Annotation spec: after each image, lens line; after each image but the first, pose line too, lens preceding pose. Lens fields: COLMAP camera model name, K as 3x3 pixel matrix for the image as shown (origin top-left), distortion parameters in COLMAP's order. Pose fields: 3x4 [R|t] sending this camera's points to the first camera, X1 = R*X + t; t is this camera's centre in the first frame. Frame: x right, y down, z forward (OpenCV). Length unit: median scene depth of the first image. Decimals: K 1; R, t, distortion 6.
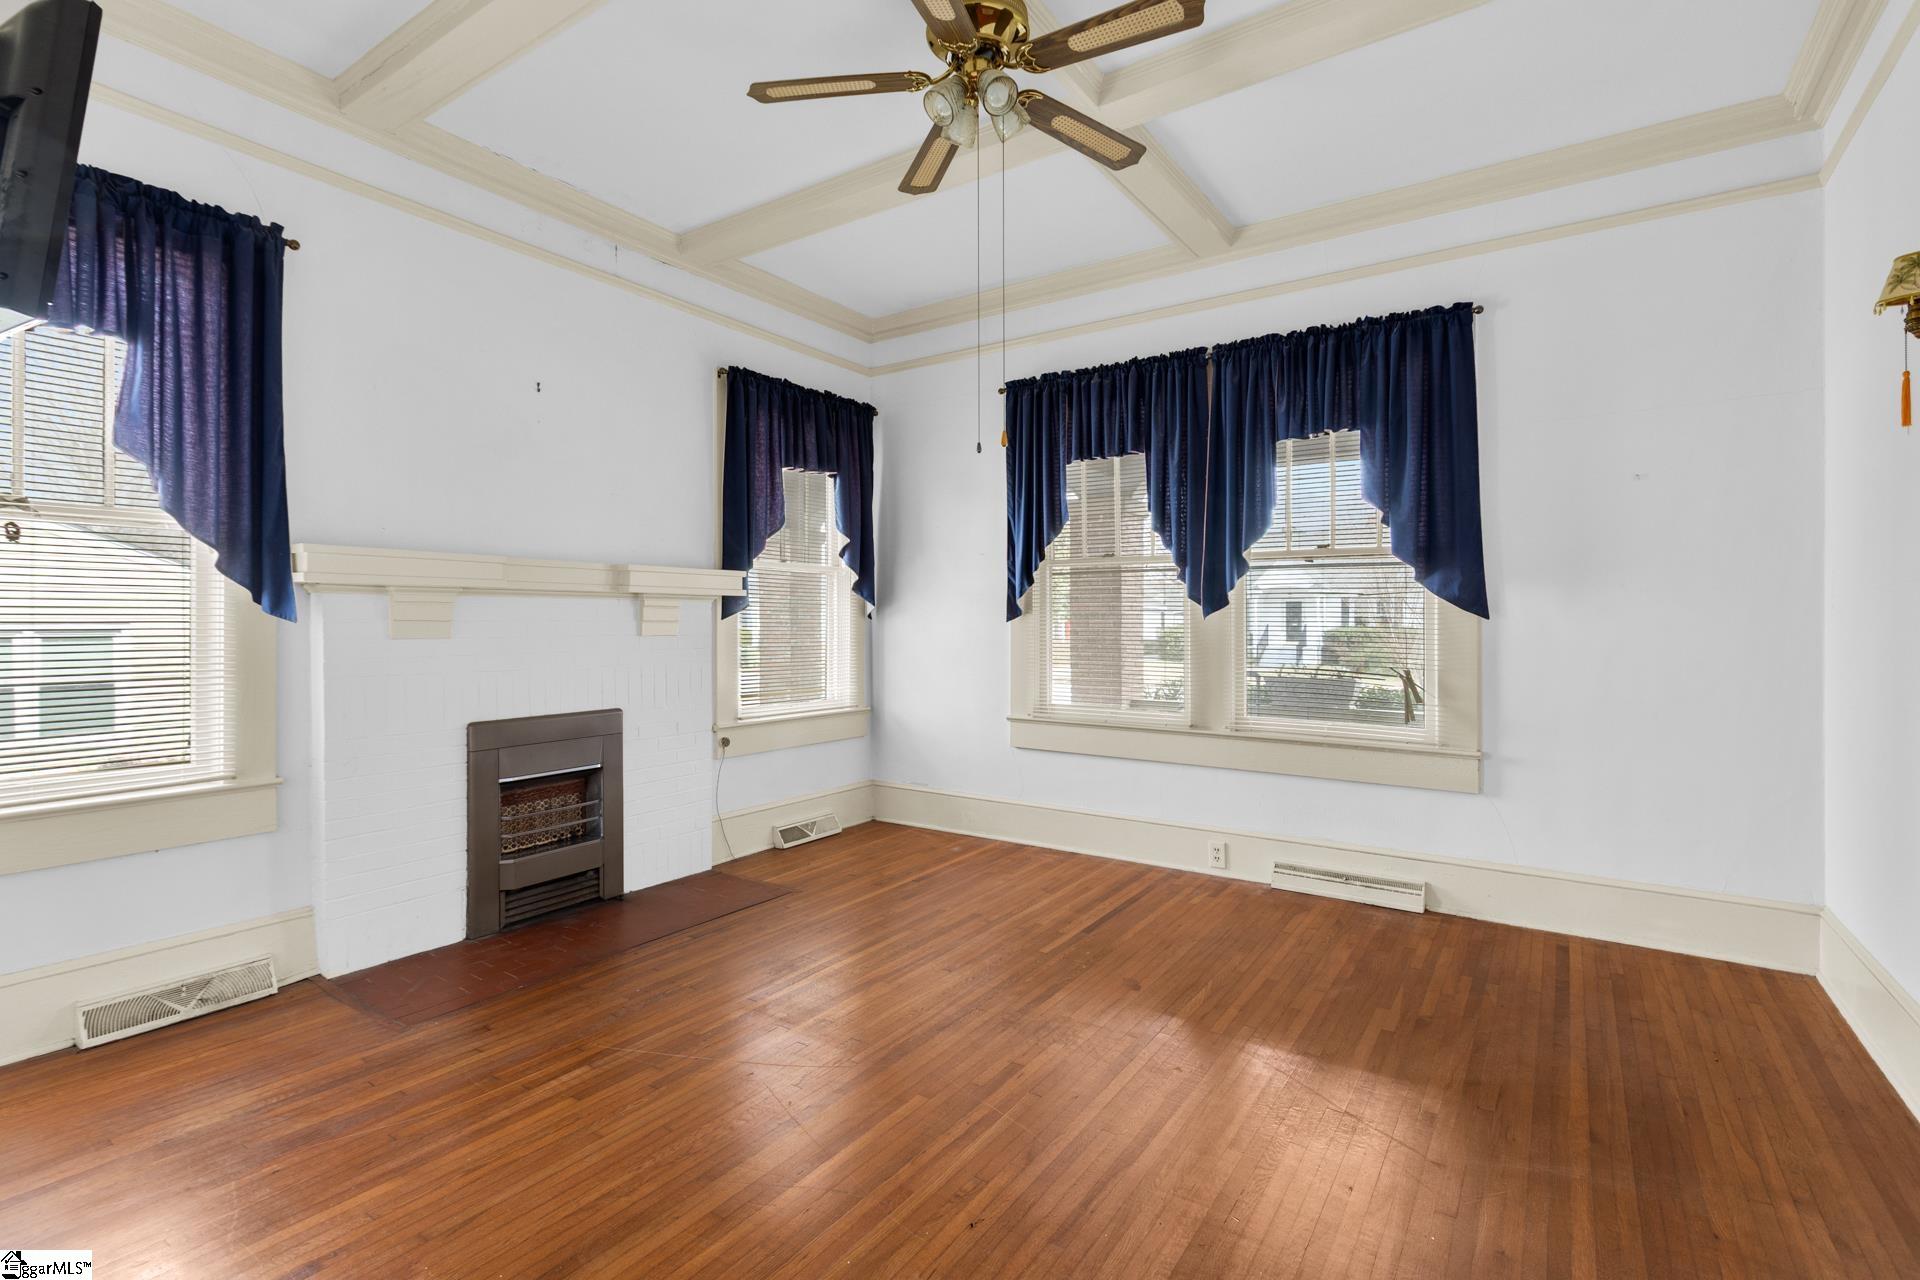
lens RADIAL K [[898.0, 0, 955.1], [0, 898.0, 638.6], [0, 0, 1]] dist [-0.000125, -0.000990]
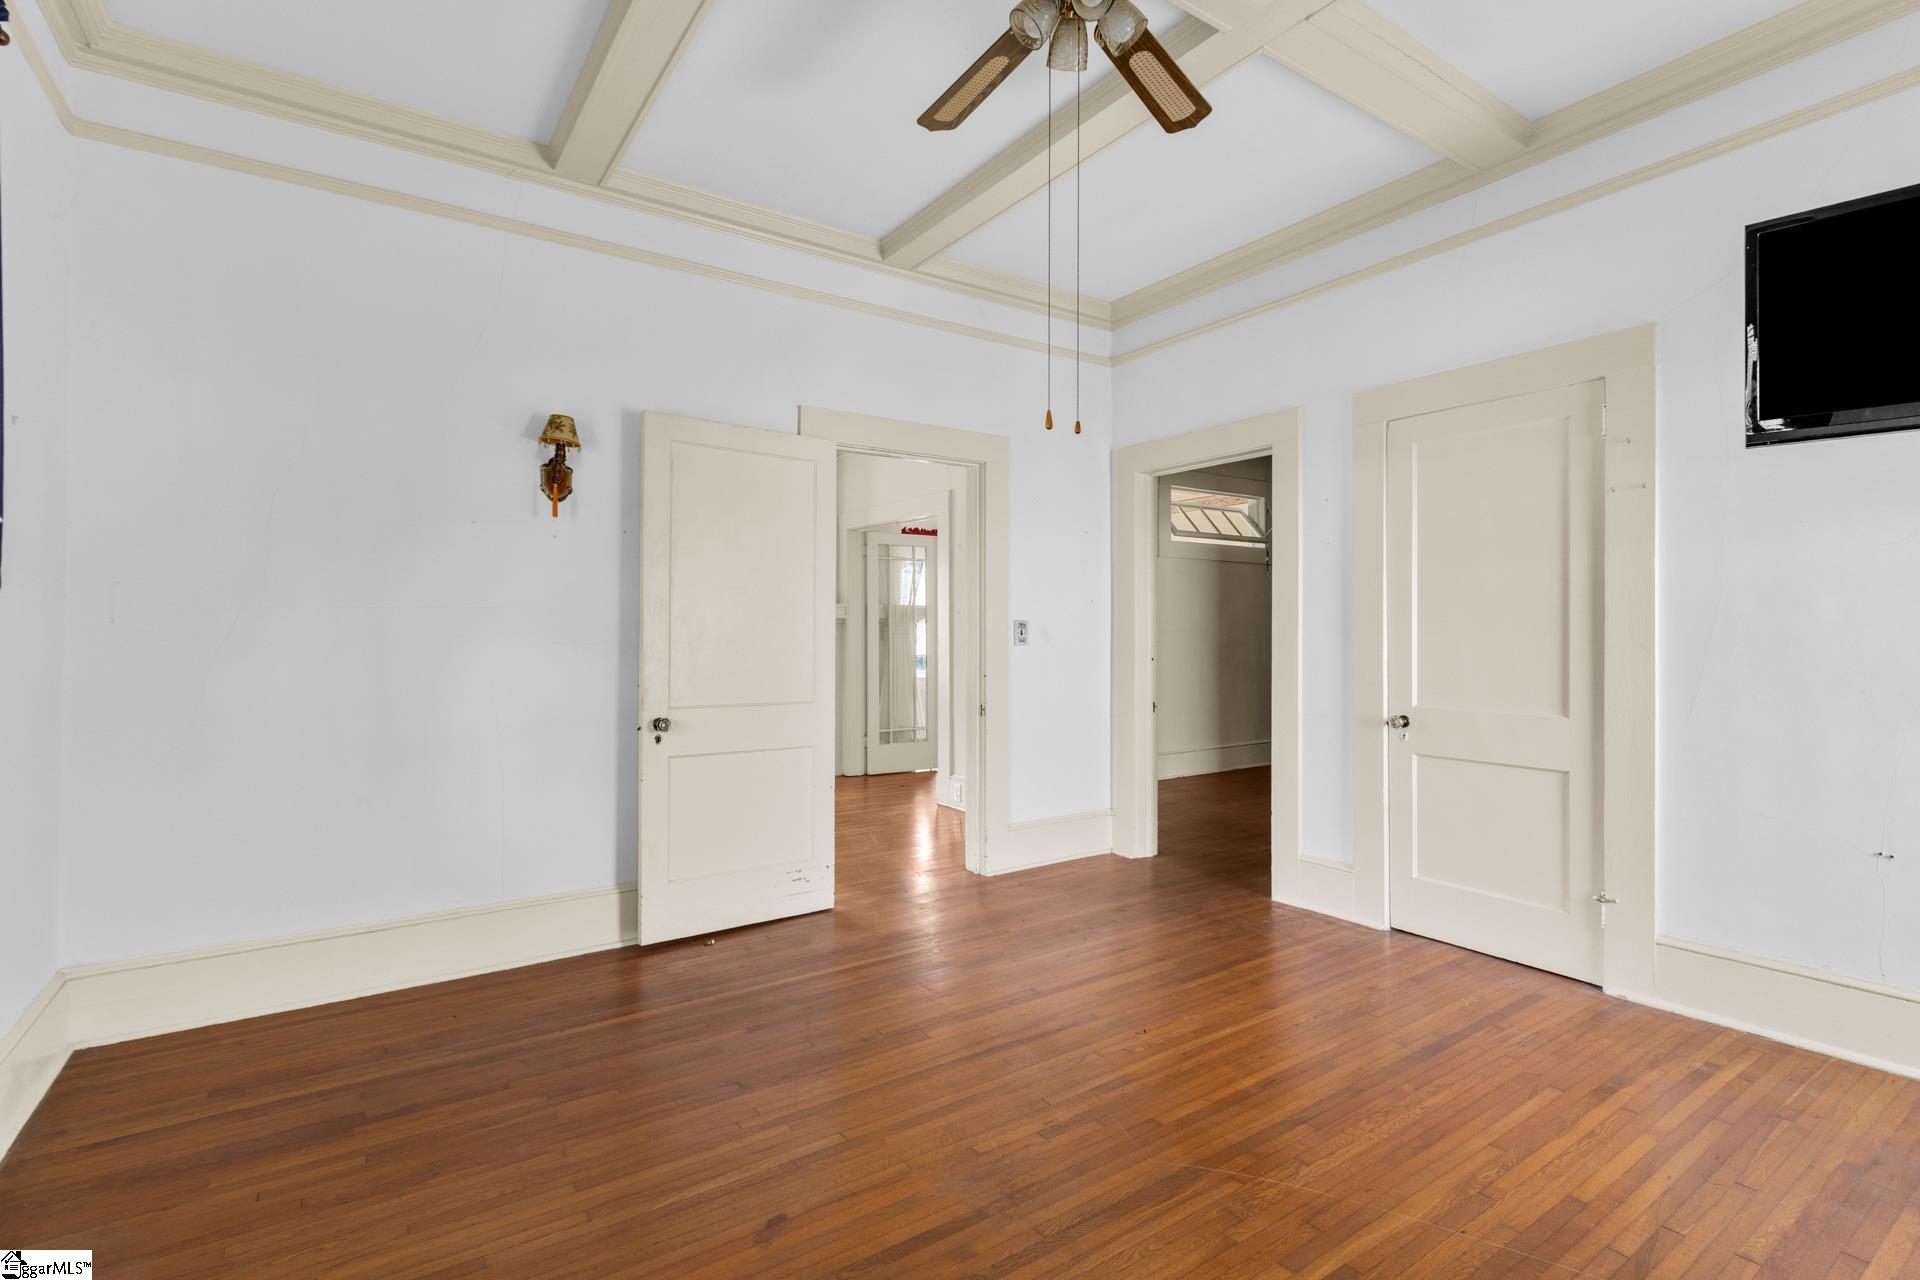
lens RADIAL K [[898.0, 0, 955.1], [0, 898.0, 638.6], [0, 0, 1]] dist [-0.000125, -0.000990]
pose [[-0.931467, -0.000825, 0.363825, -0.111767], [0.007197, 0.999760, 0.020694, -0.022690], [-0.363755, 0.021895, -0.931237, 1.207227]]
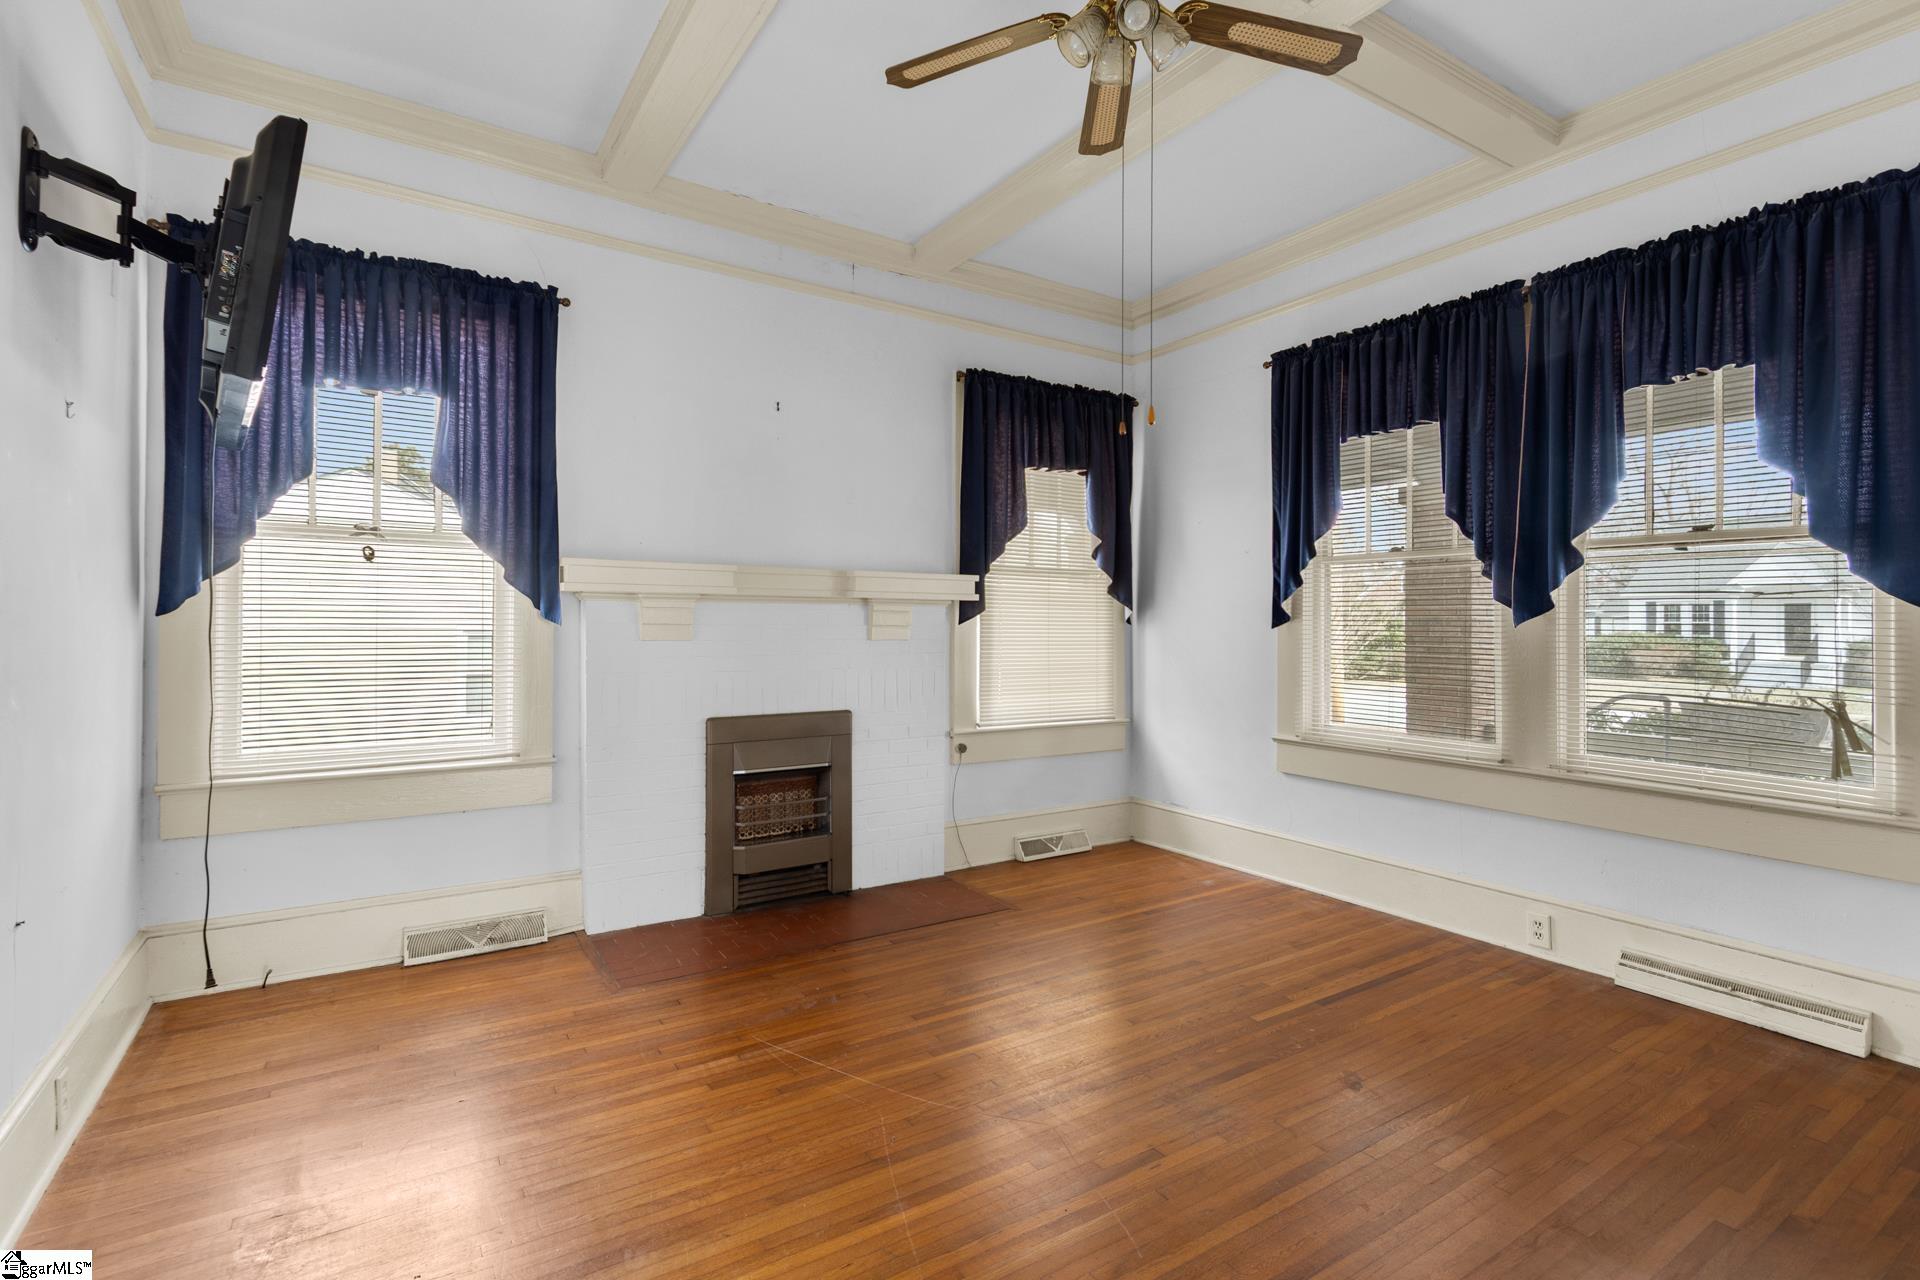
lens RADIAL K [[903.9, 0, 948.7], [0, 903.9, 636.2], [0, 0, 1]] dist [0.001110, -0.001230]
pose [[0.920398, 0.009815, -0.390859, 0.141208], [-0.012906, 0.999903, -0.005284, -0.003201], [0.390769, 0.009908, 0.920436, 0.087577]]
